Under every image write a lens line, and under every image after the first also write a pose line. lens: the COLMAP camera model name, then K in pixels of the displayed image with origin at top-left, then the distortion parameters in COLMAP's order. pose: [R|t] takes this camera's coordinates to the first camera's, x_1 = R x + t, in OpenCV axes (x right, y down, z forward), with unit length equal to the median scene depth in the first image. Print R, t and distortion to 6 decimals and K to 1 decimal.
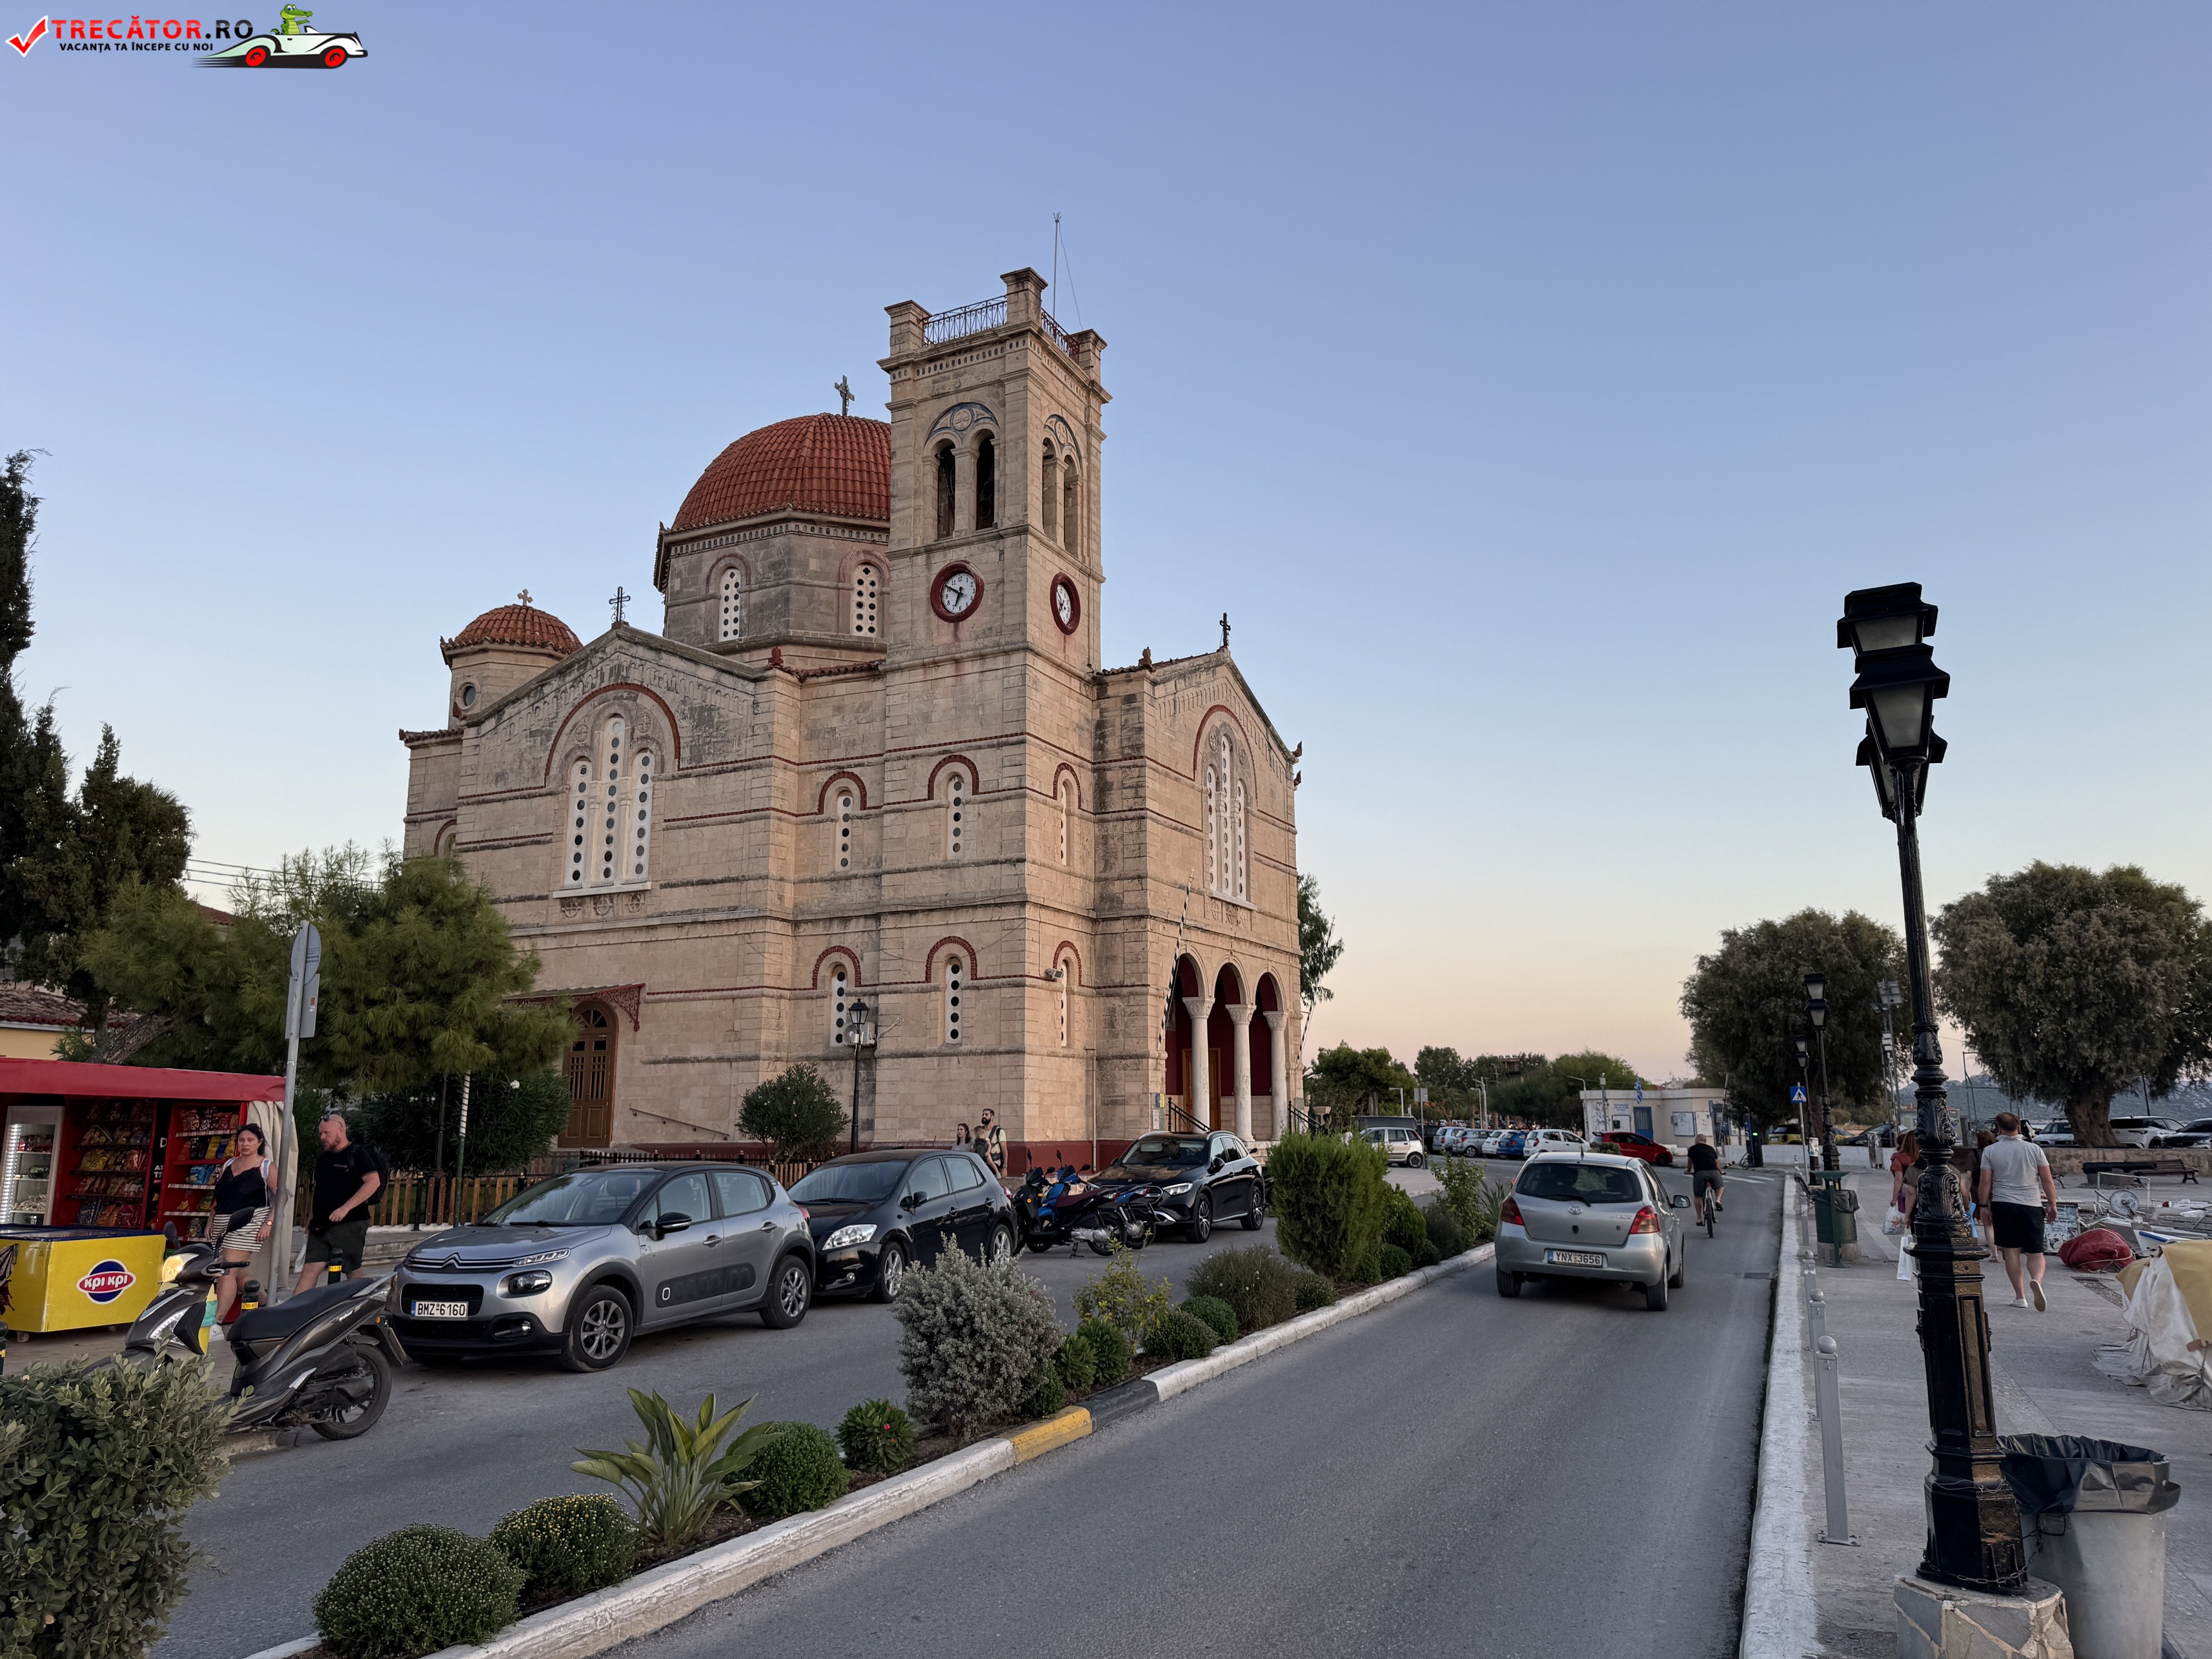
lens RADIAL K [[1585.5, 0, 1119.7], [0, 1585.5, 837.0], [0, 0, 1]] dist [0.076793, -0.068902]
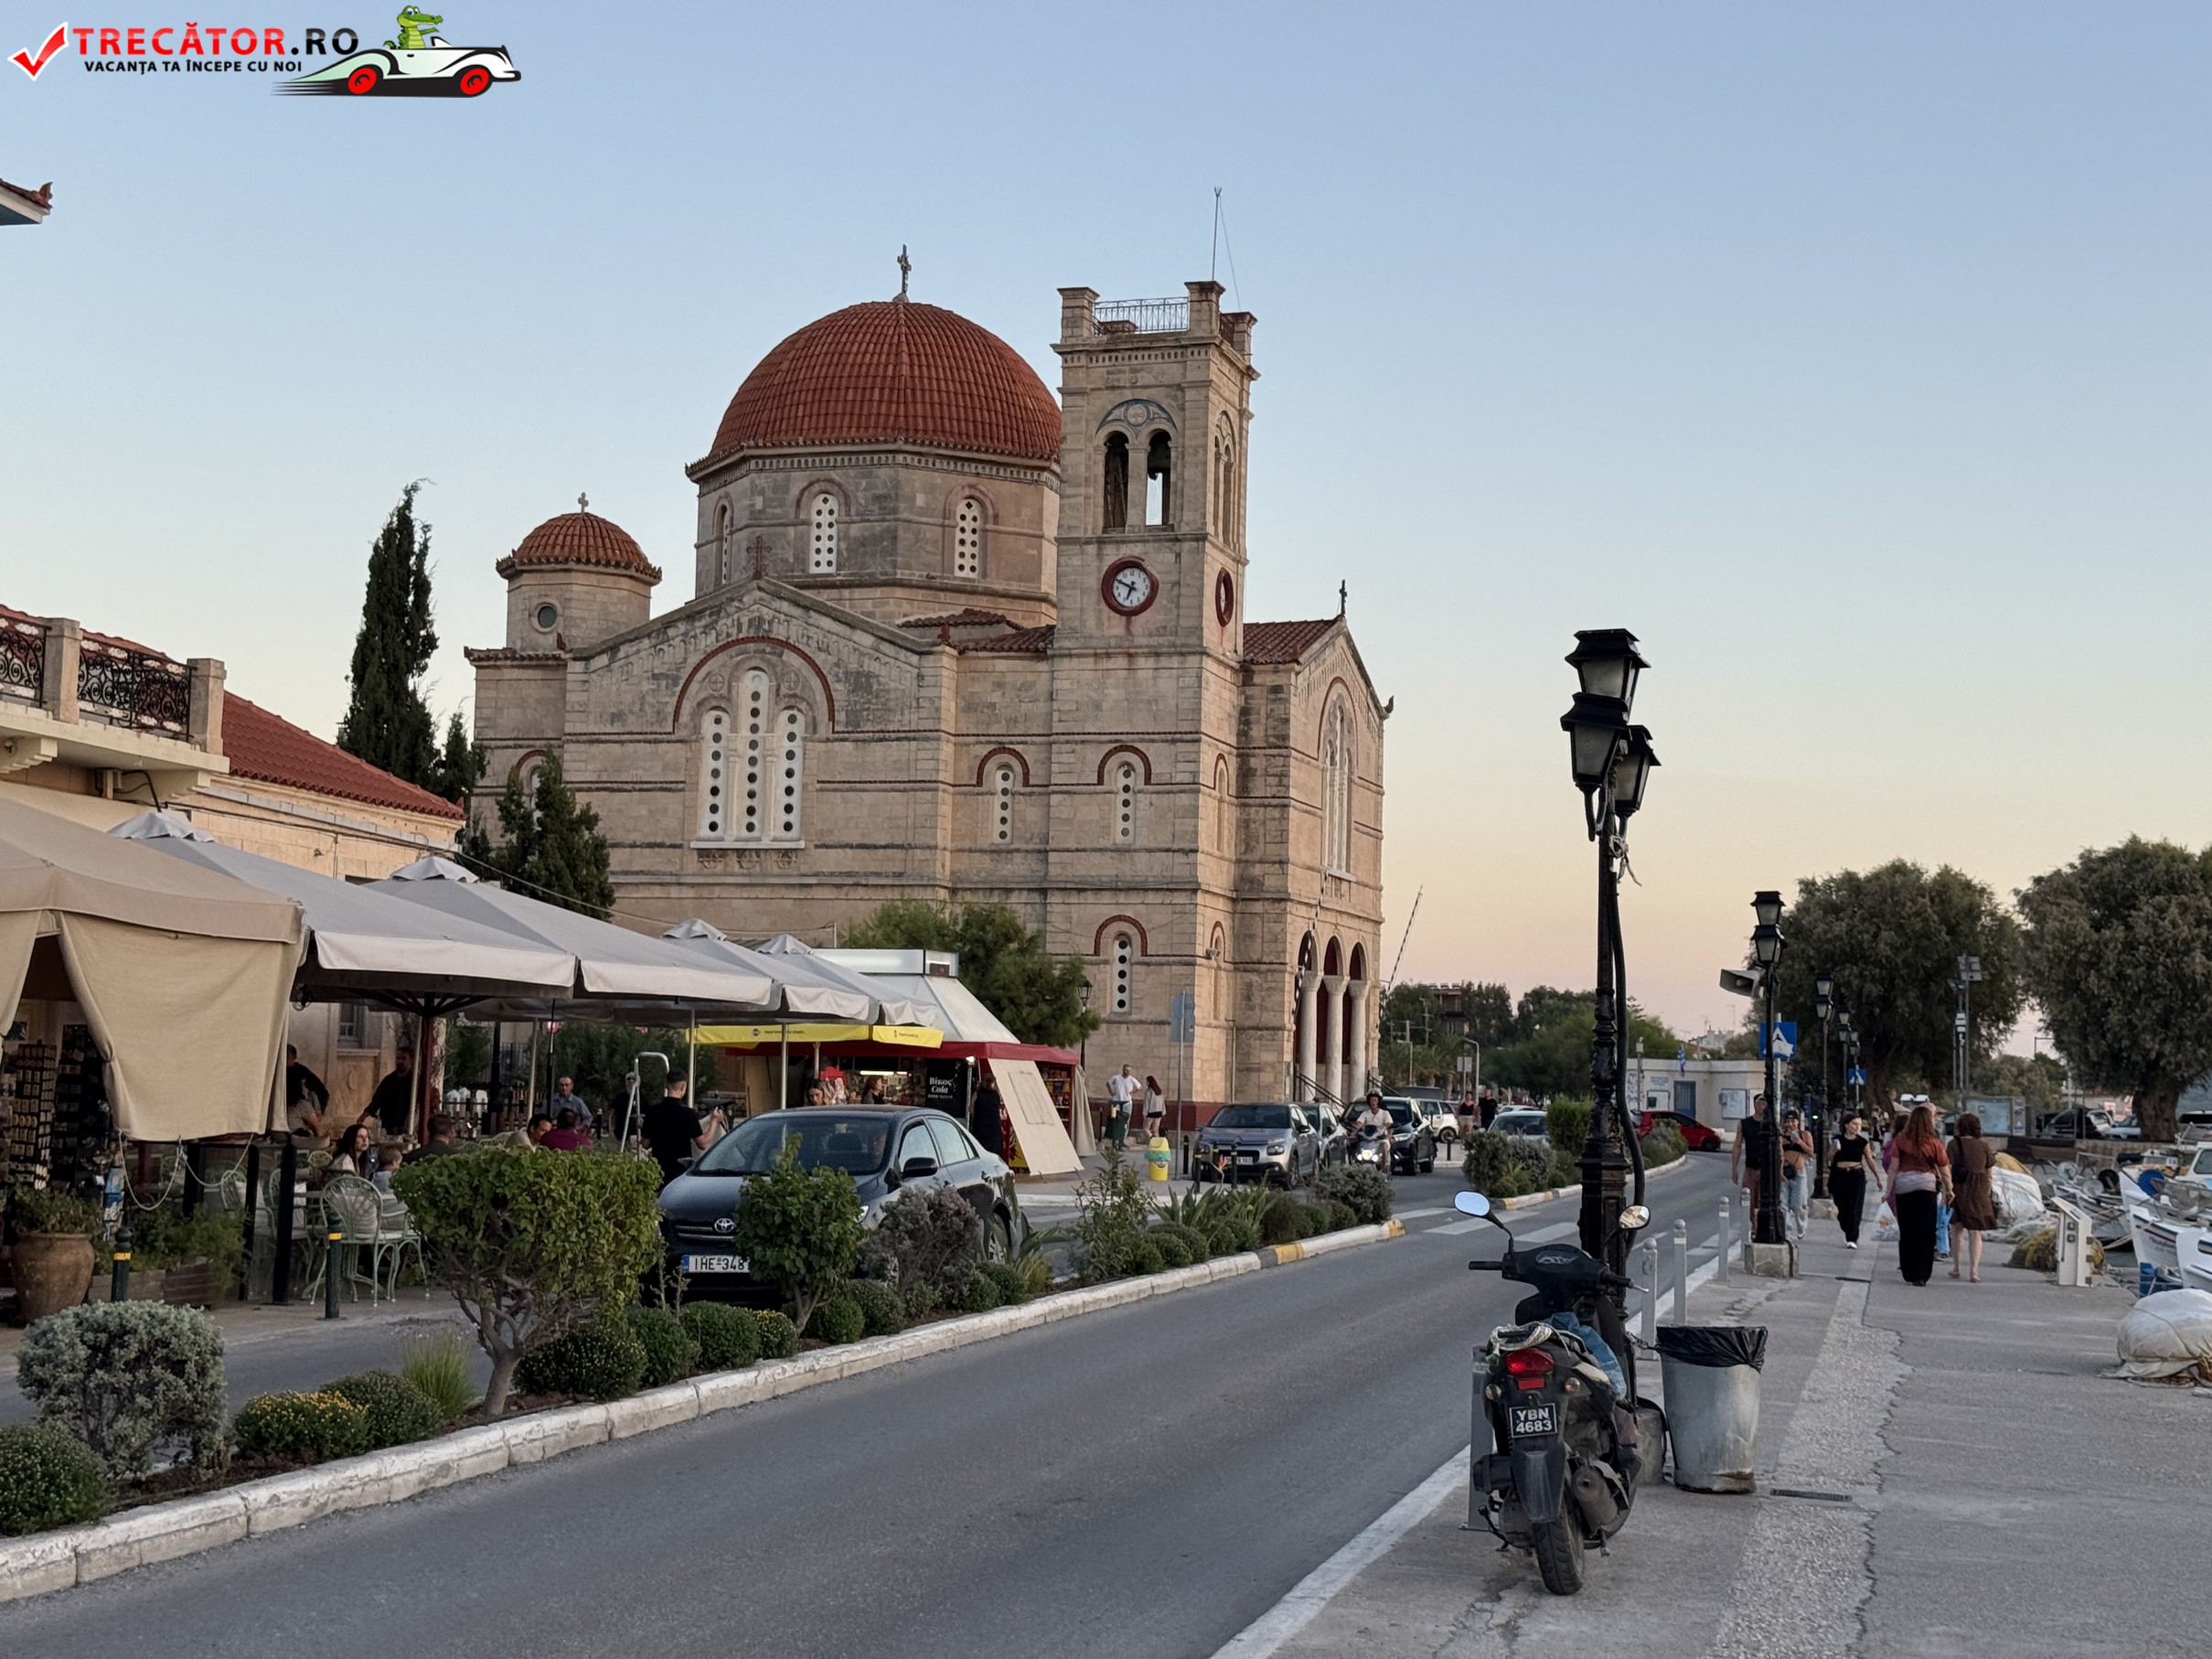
lens RADIAL K [[3149.6, 0, 1104.3], [0, 3149.6, 831.2], [0, 0, 1]] dist [0.124074, 0.000000]
pose [[0.988587, 0.044152, 0.144038, -0.381407], [-0.058367, 0.993668, 0.096006, -0.177979], [-0.138887, -0.103318, 0.984904, -0.990940]]
